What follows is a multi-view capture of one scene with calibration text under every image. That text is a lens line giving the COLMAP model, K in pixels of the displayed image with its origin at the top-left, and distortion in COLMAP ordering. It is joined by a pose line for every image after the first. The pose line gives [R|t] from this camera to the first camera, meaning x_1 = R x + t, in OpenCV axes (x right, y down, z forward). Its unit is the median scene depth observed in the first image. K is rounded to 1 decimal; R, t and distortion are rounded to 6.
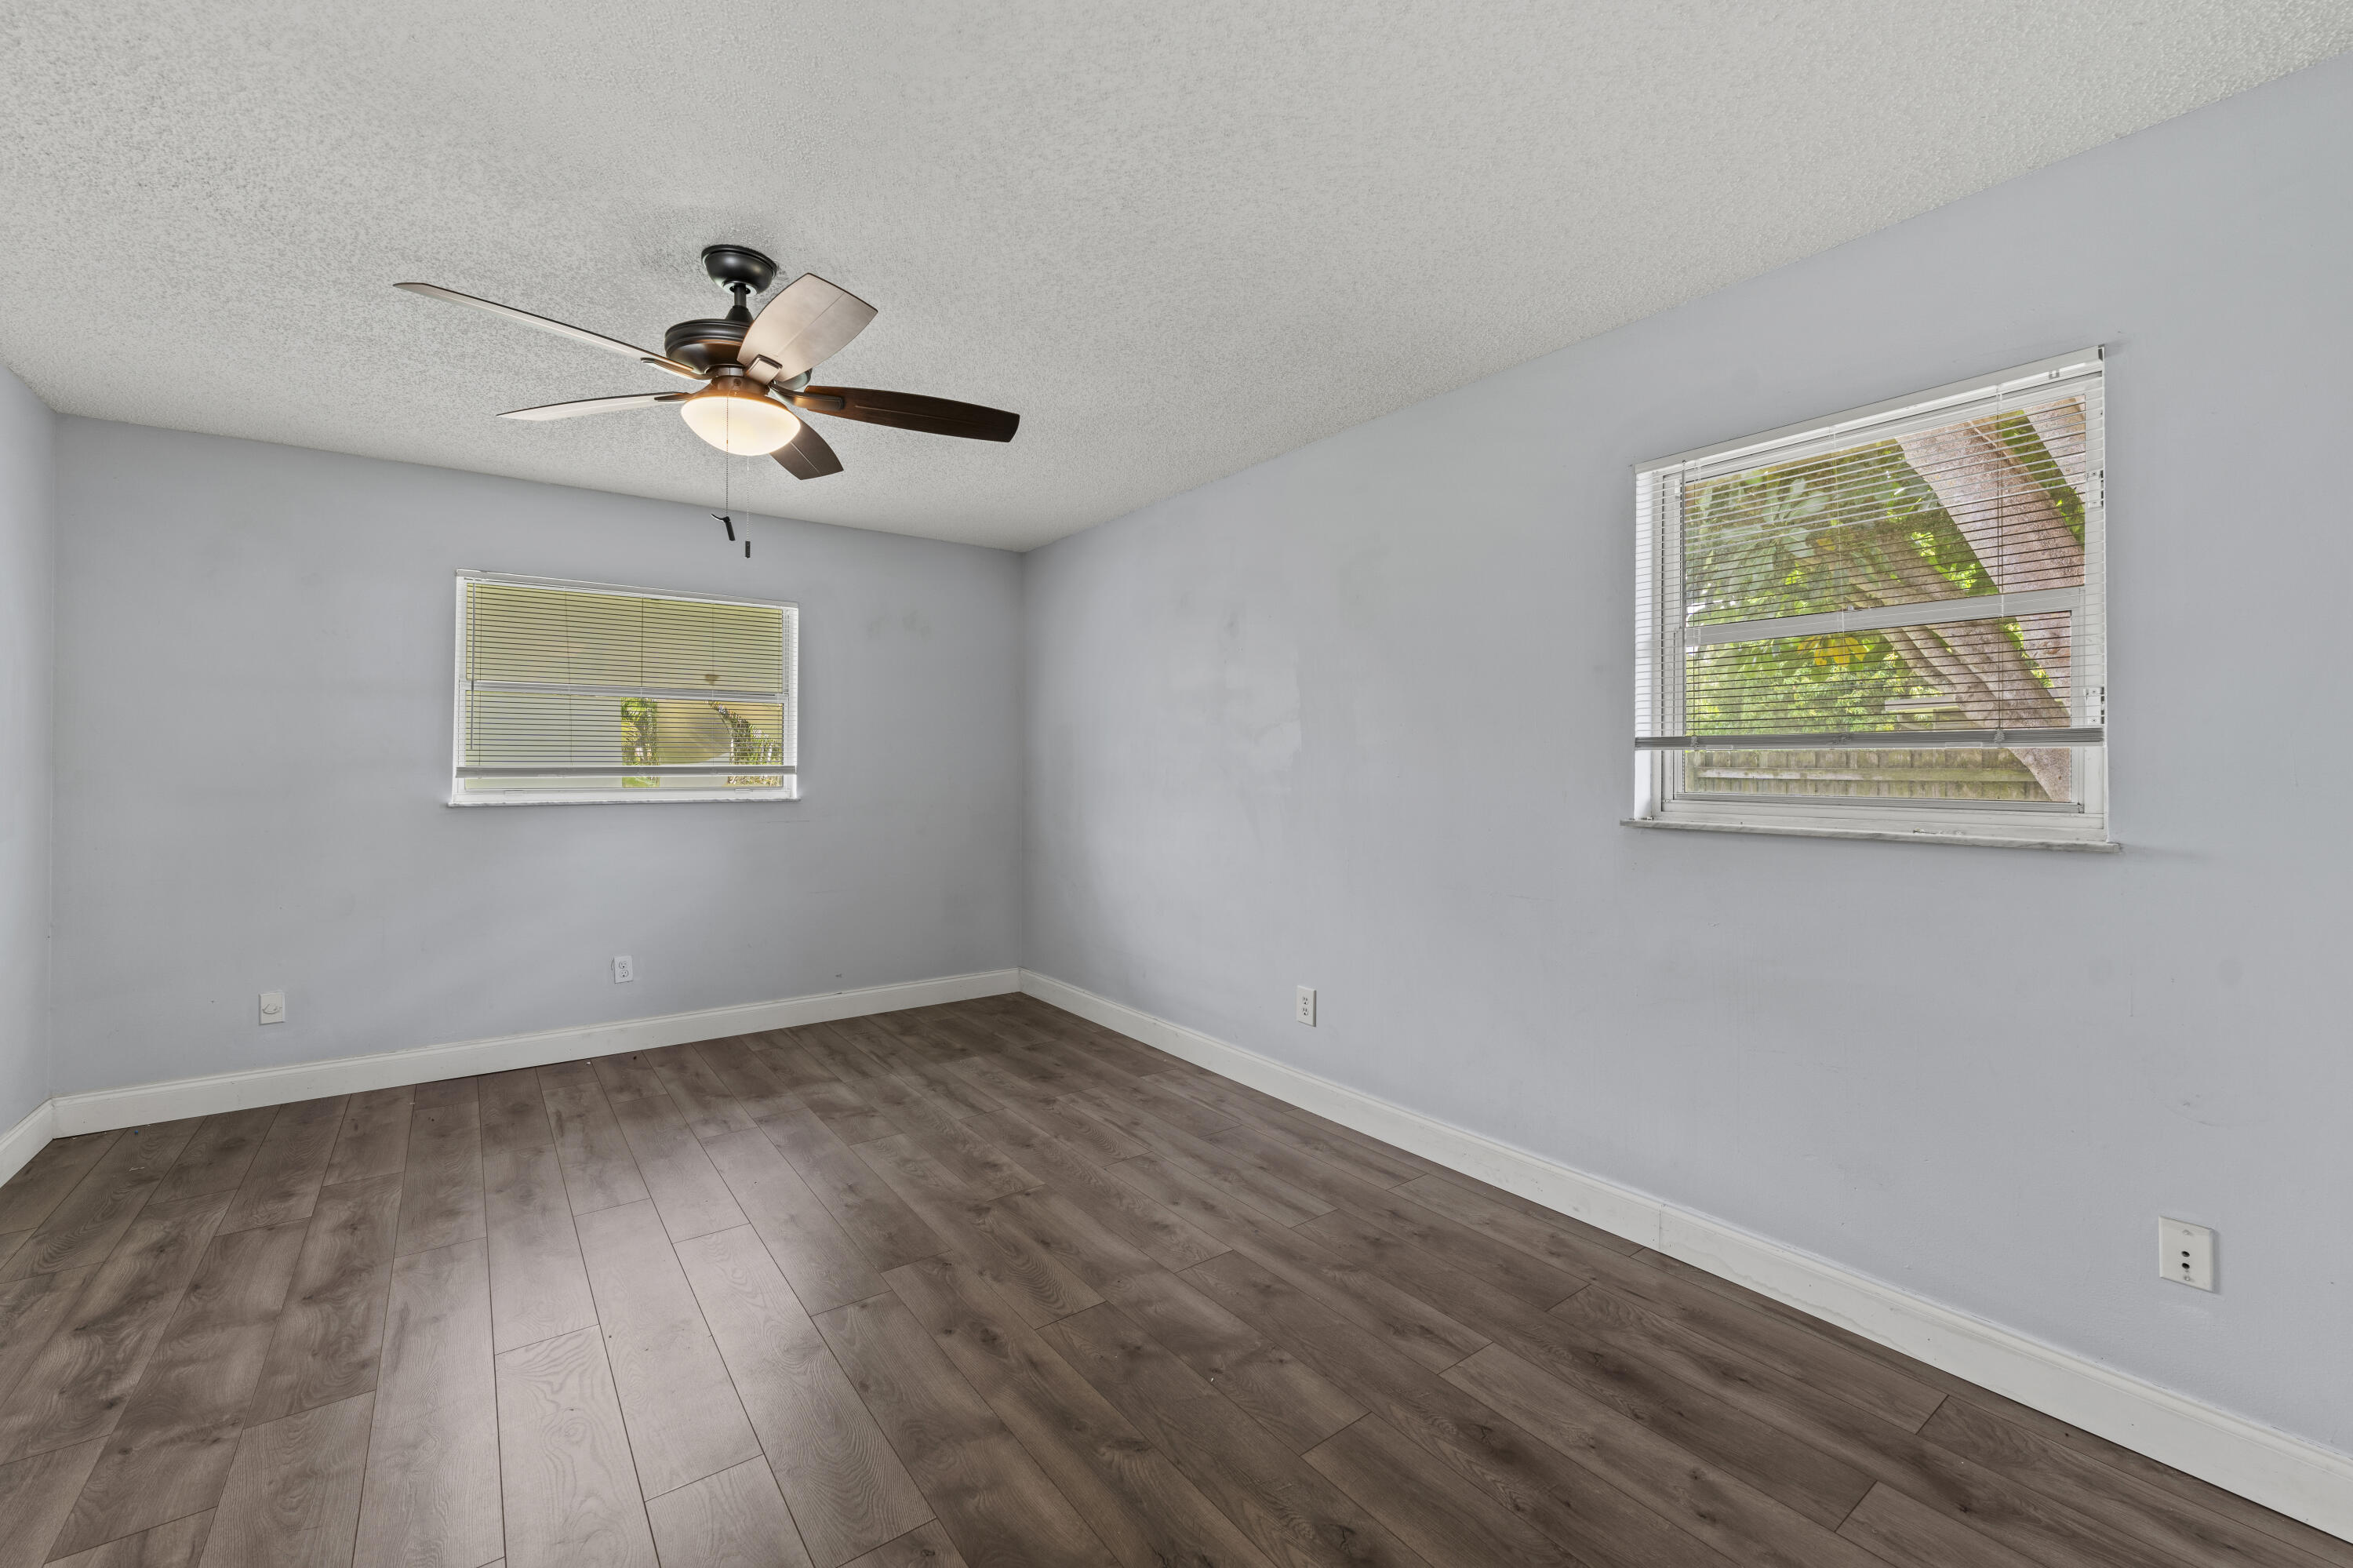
lens RADIAL K [[966.2, 0, 1172.7], [0, 966.2, 754.1], [0, 0, 1]] dist [-0.001293, -0.000410]
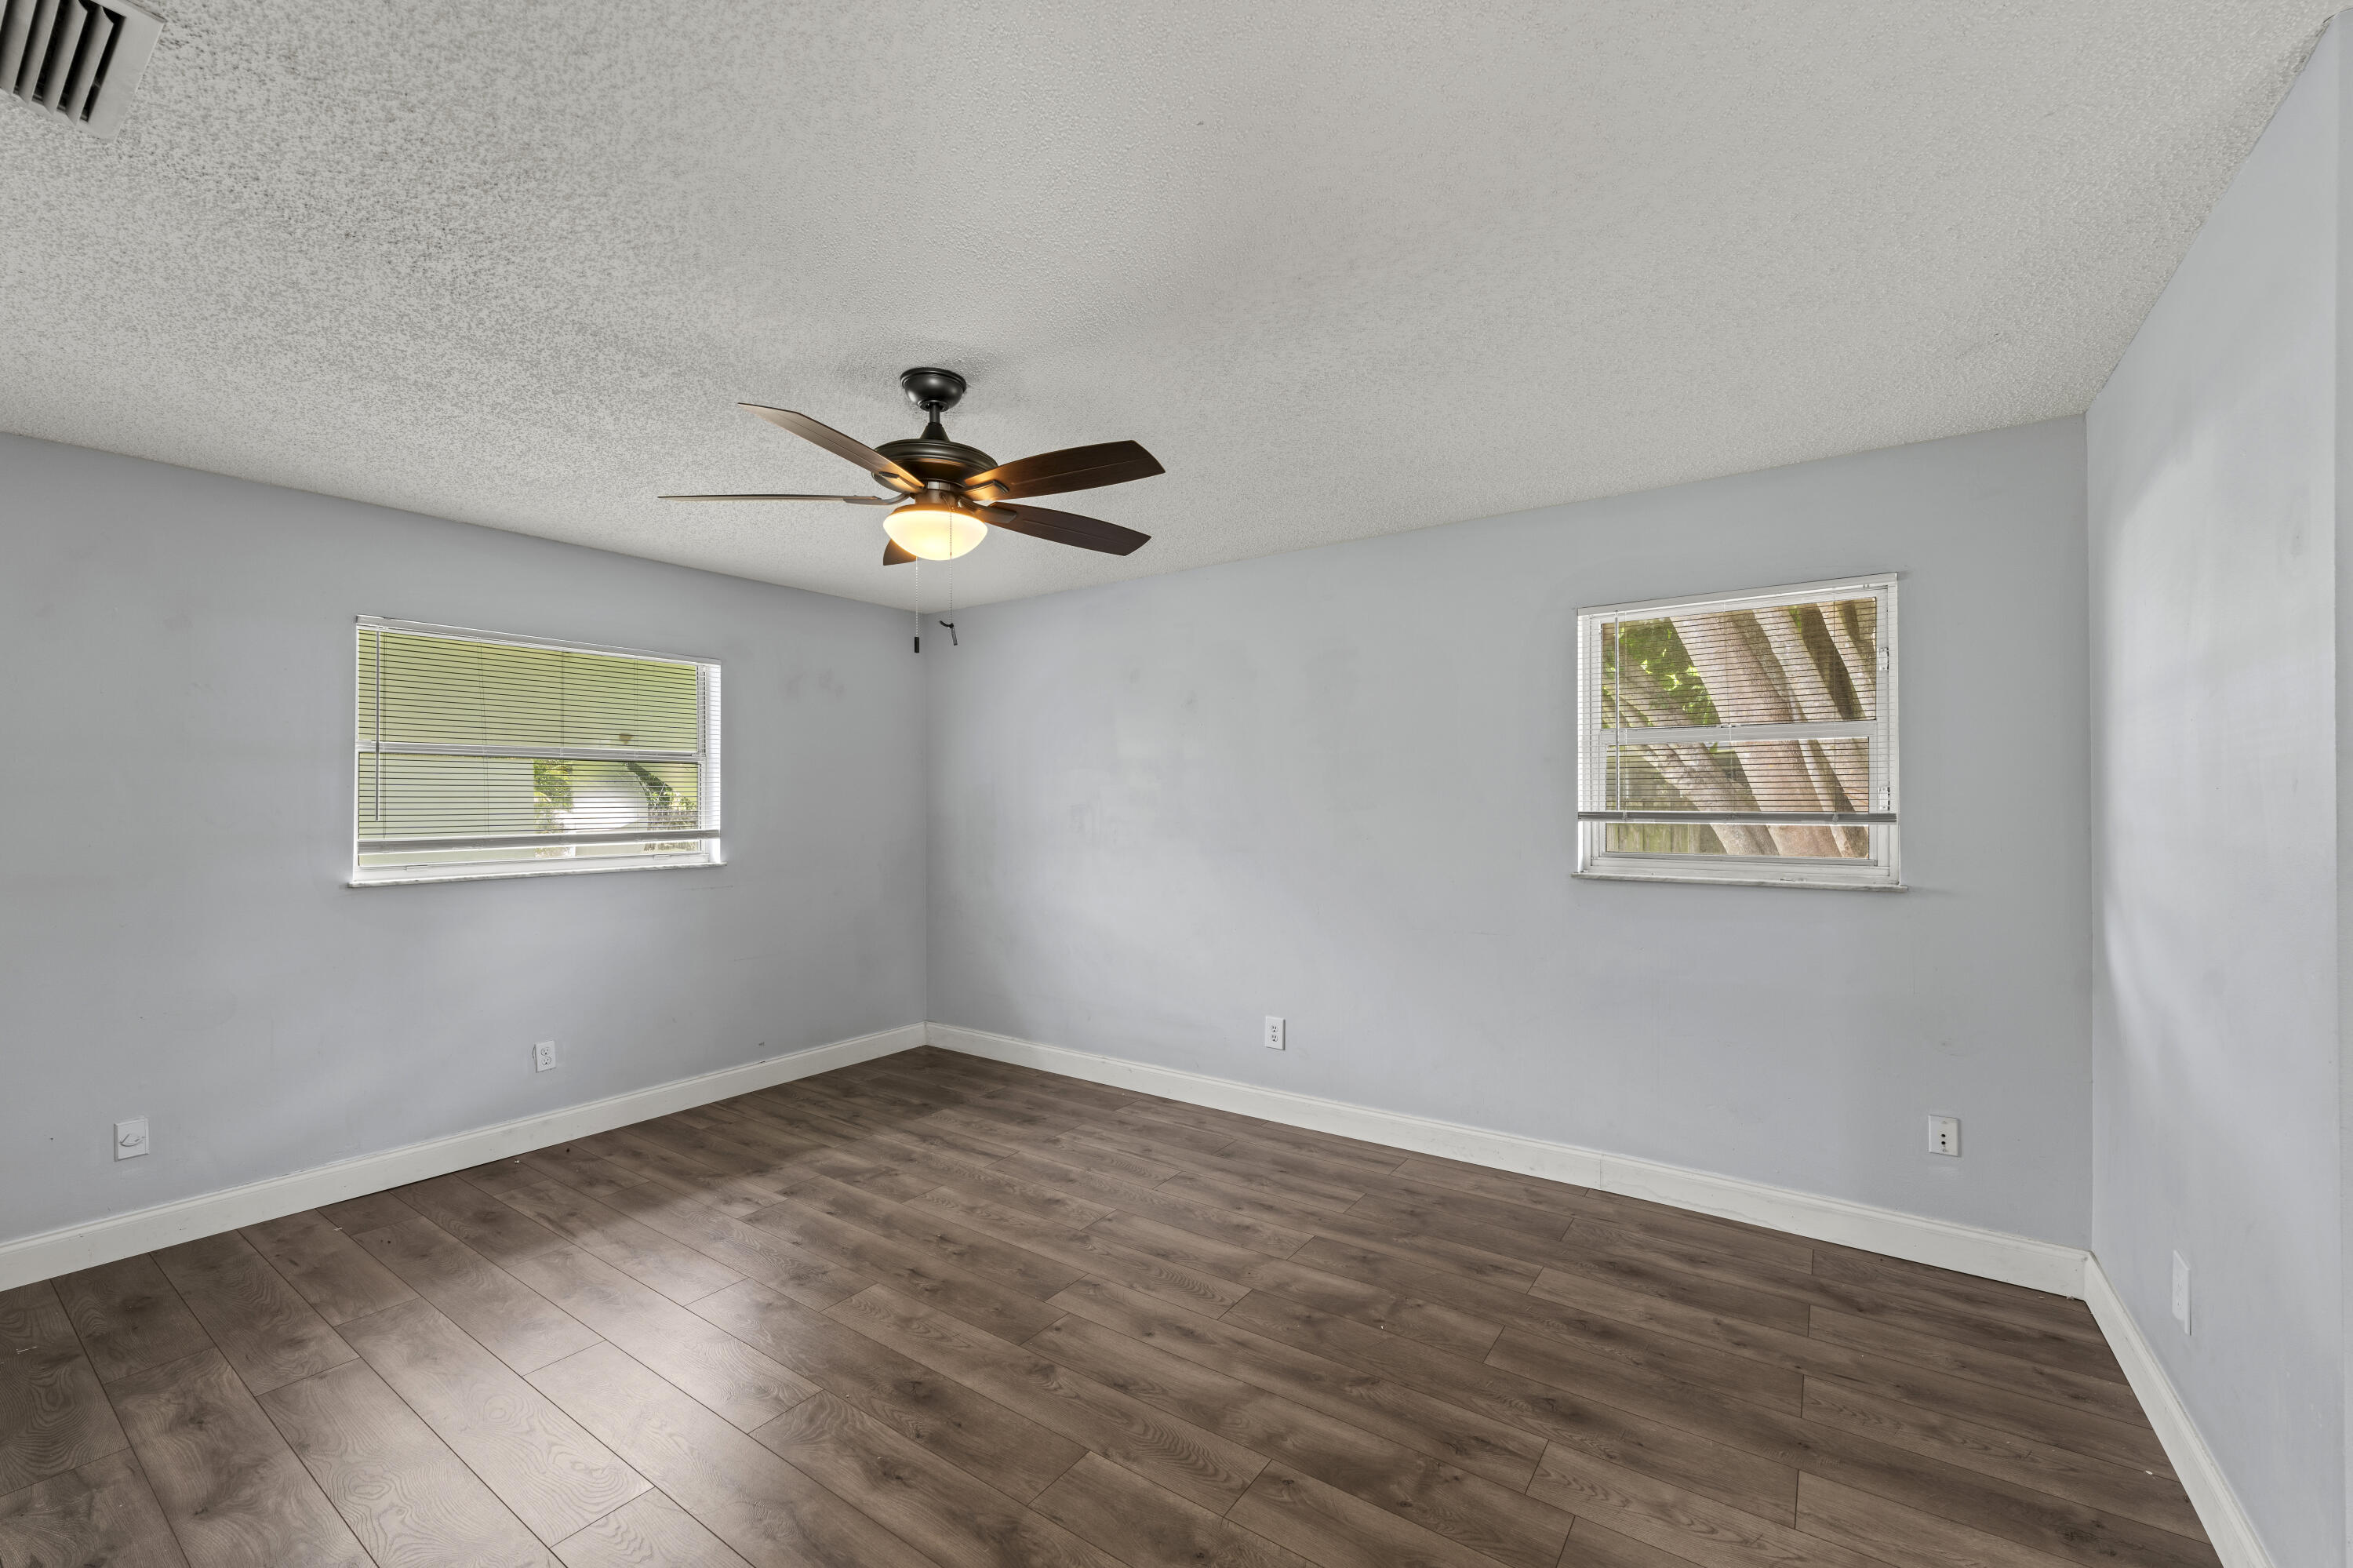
lens RADIAL K [[960.1, 0, 1163.6], [0, 960.1, 791.9], [0, 0, 1]] dist [-0.000696, -0.000591]
pose [[0.948355, -0.002438, 0.317202, -0.474285], [0.001564, 0.999994, 0.003011, -0.048287], [-0.317208, -0.002360, 0.948353, -0.082508]]
